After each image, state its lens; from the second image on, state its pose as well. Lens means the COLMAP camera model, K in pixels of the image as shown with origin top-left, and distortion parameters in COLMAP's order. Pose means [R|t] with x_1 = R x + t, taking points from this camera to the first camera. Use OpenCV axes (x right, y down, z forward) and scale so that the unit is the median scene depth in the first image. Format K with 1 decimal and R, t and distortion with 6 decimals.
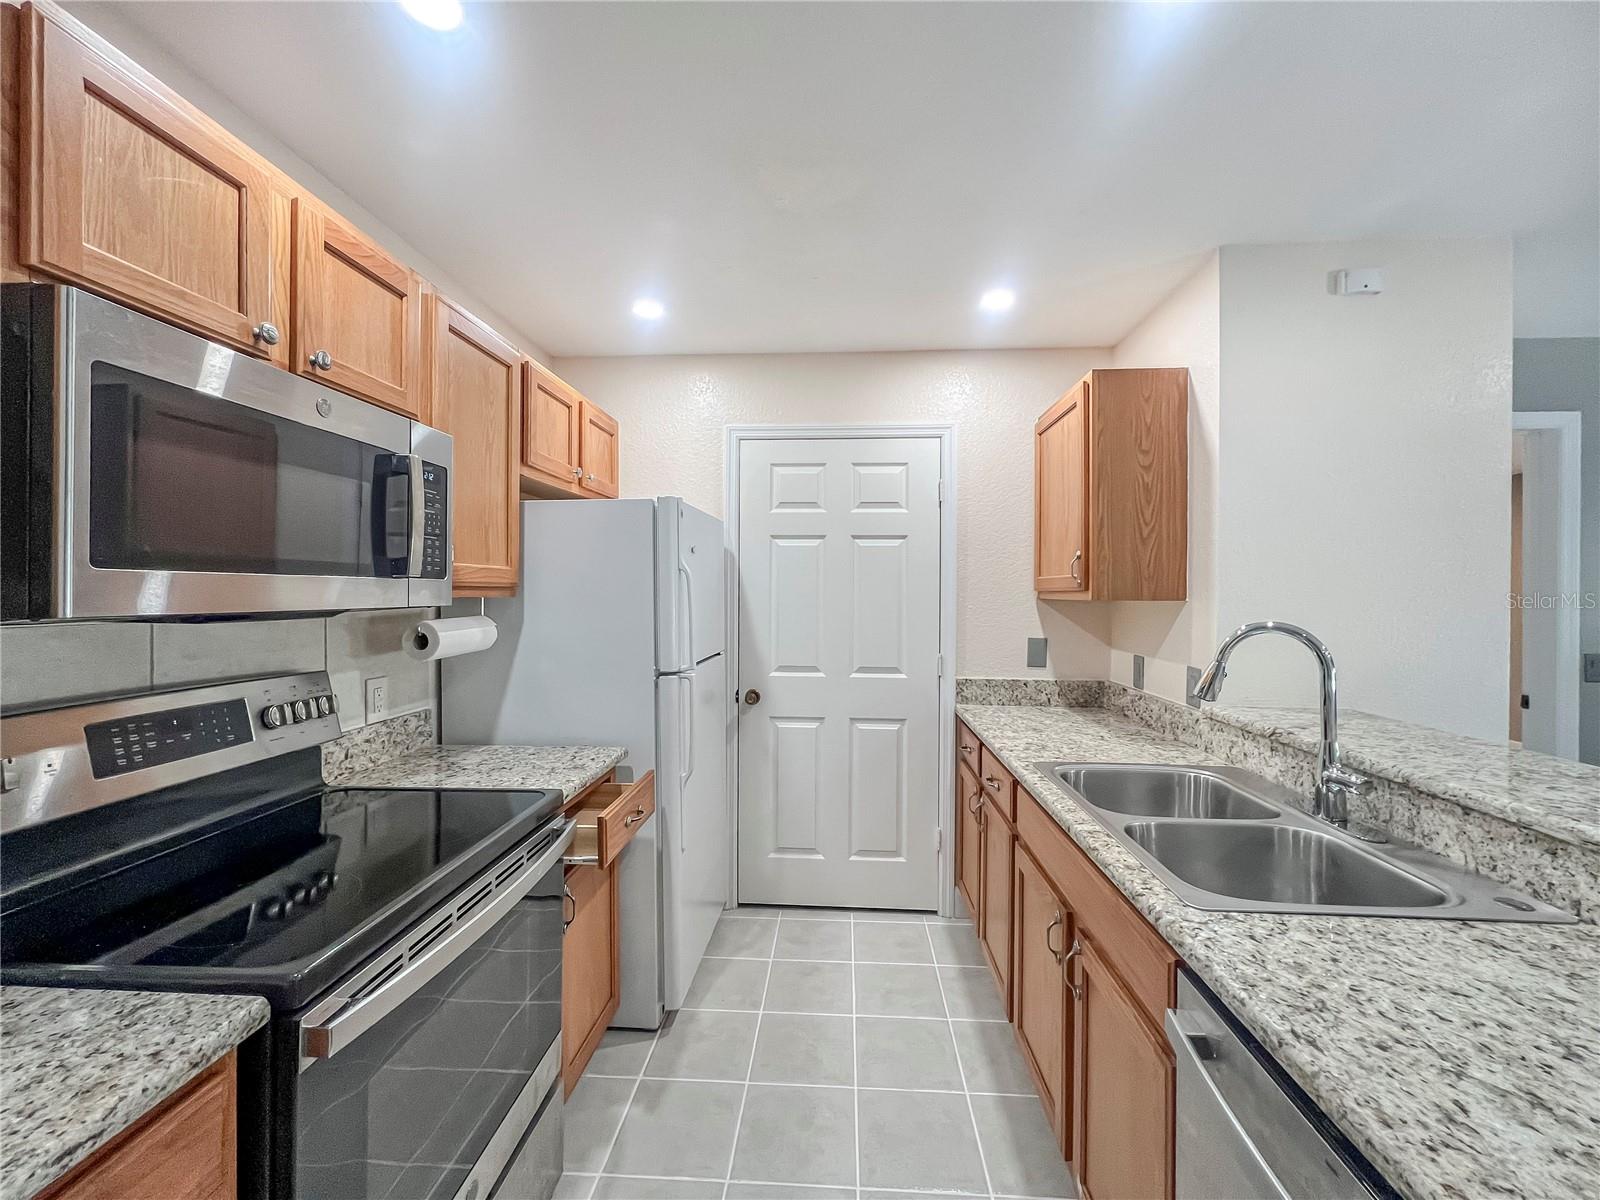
lens RADIAL K [[643.2, 0, 805.6], [0, 643.2, 591.9], [0, 0, 1]] dist [-0.000565, 0.000011]
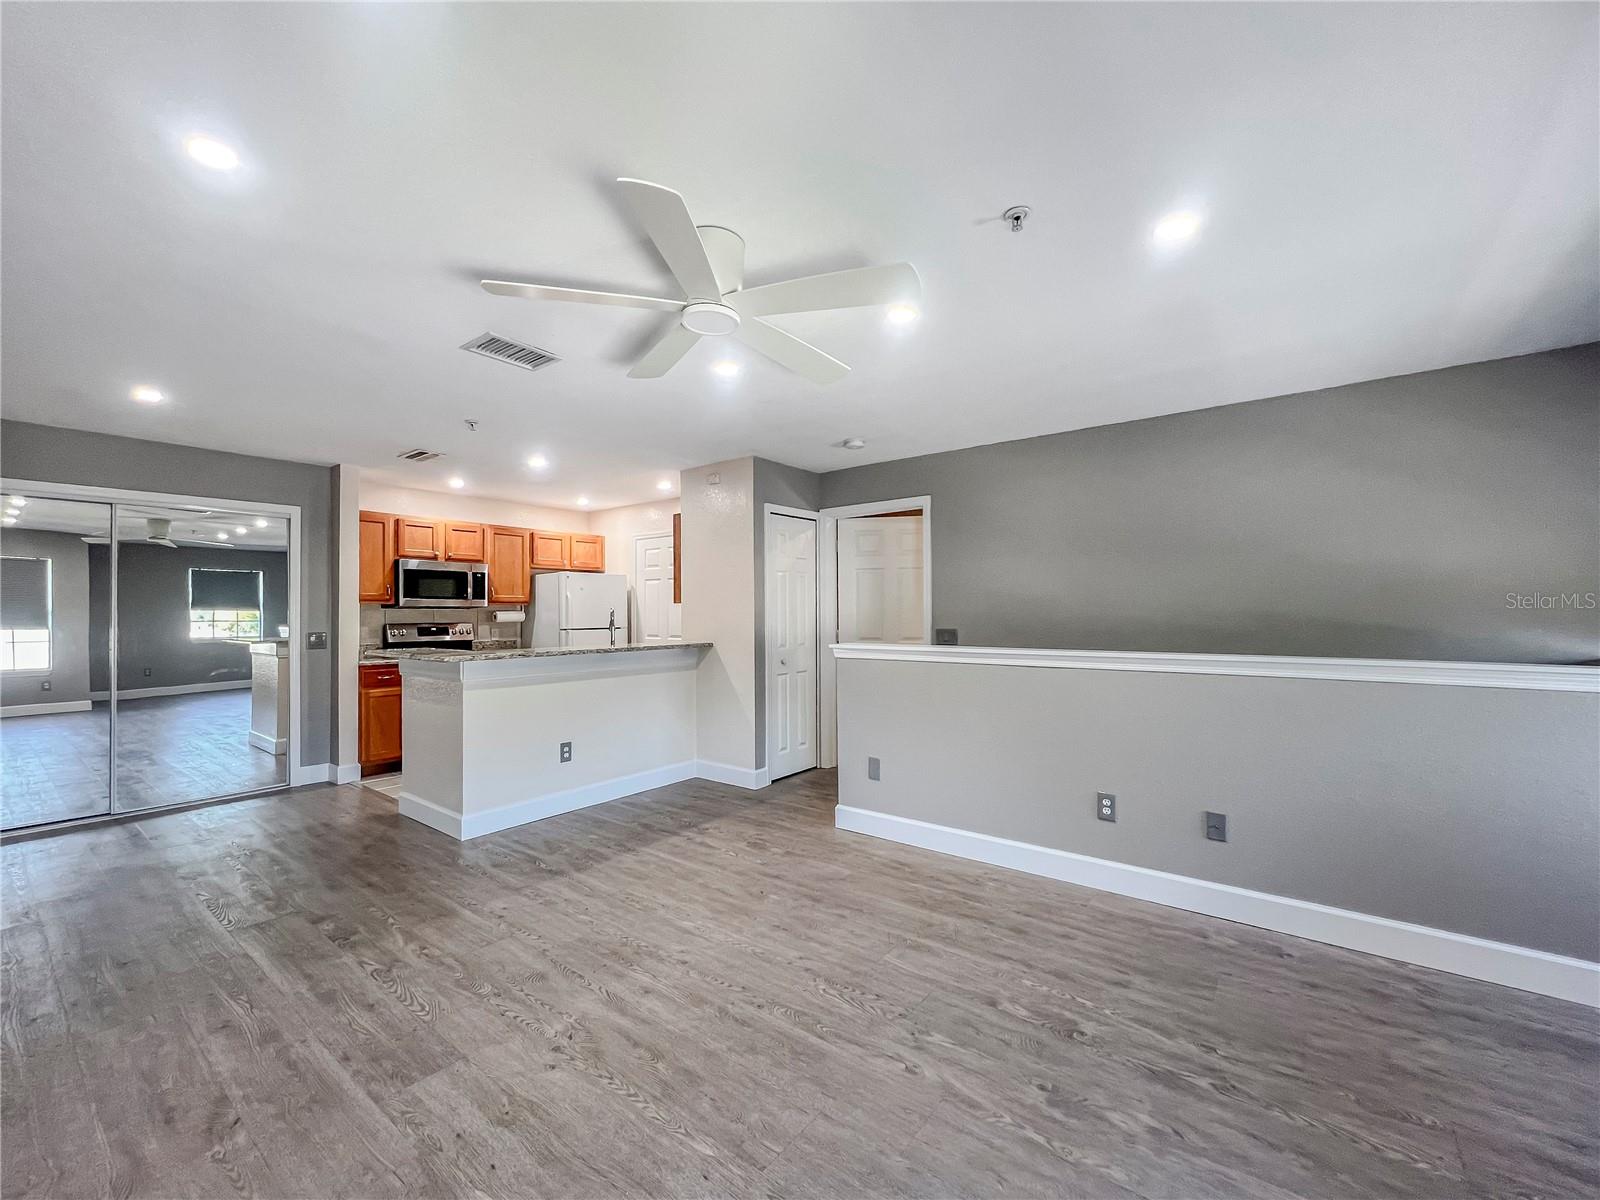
lens RADIAL K [[661.4, 0, 800.0], [0, 661.4, 600.0], [0, 0, 1]] dist [0.000912, 0.000285]
pose [[0.829490, -0.021018, -0.558125, 3.511104], [0.011082, 0.999714, -0.021178, 0.094878], [0.558411, 0.011381, 0.829486, -1.384105]]
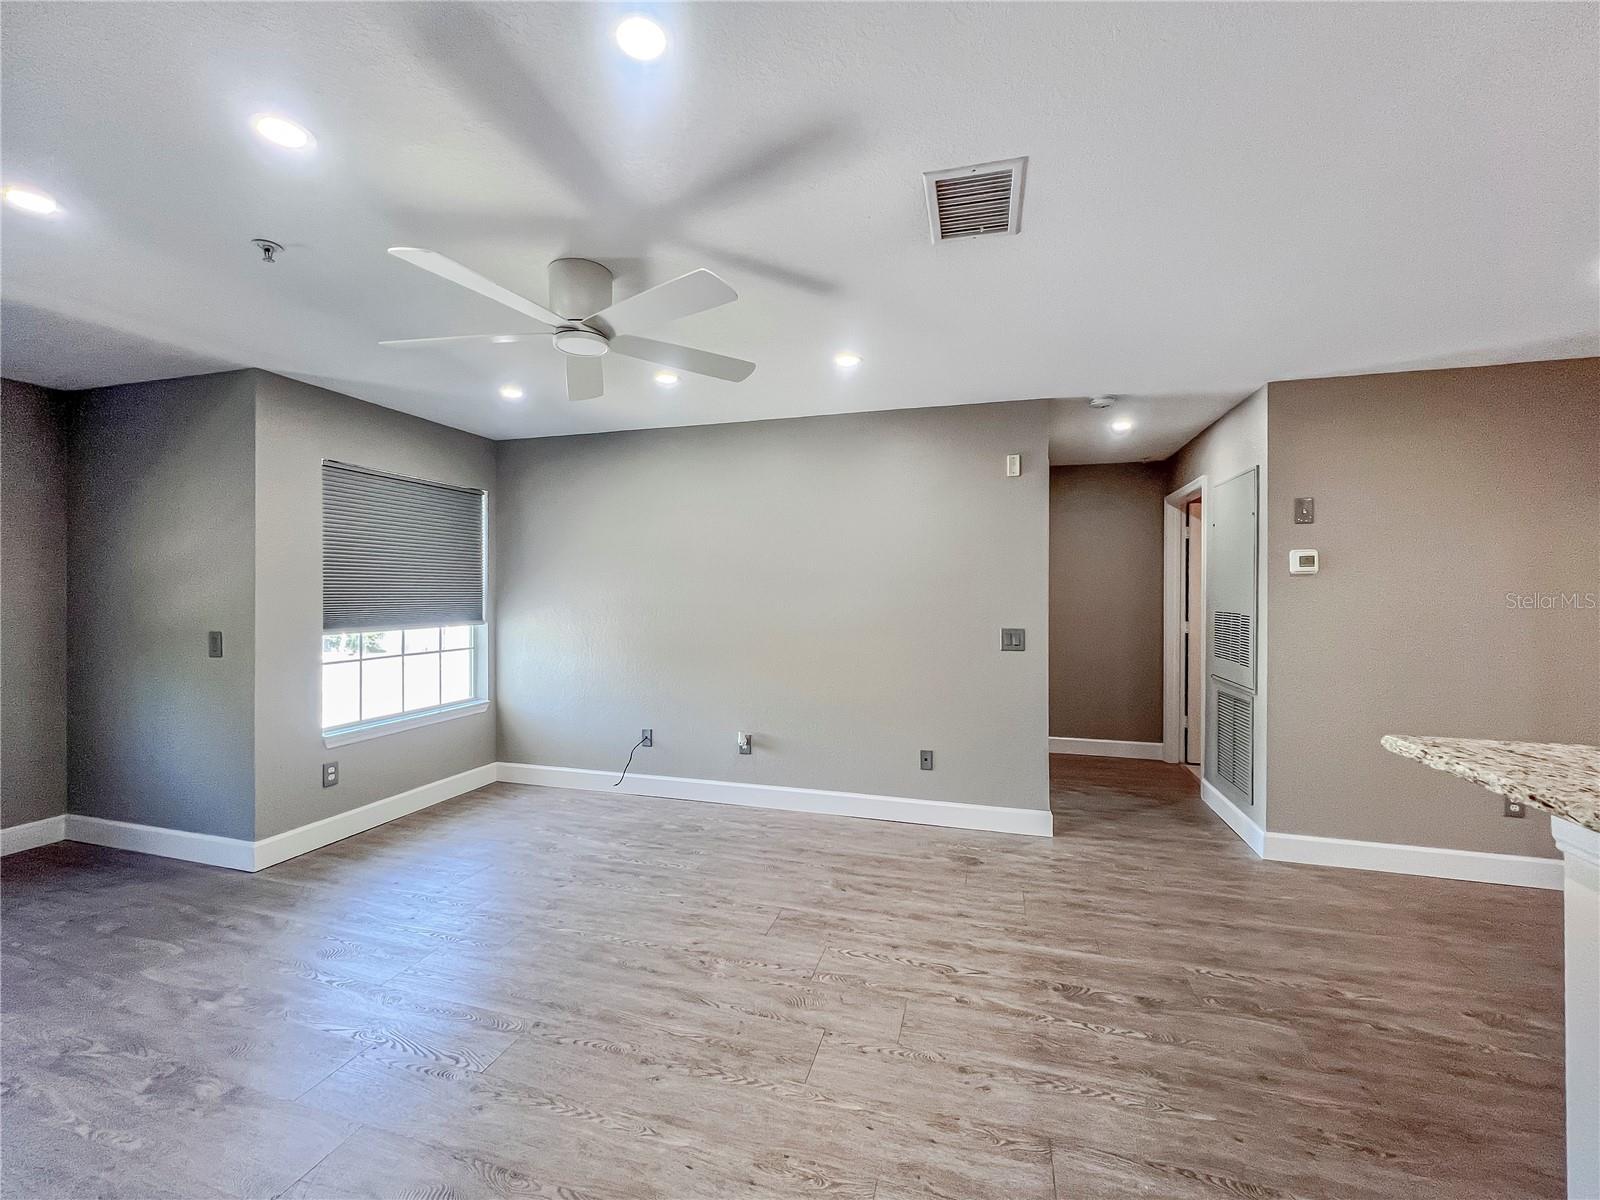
lens RADIAL K [[643.2, 0, 805.6], [0, 643.2, 591.9], [0, 0, 1]] dist [-0.000565, 0.000011]
pose [[-0.978206, -0.008103, 0.207478, 1.716554], [-0.008637, 0.999961, -0.001668, 0.027095], [-0.207456, -0.003424, -0.978238, 1.081676]]
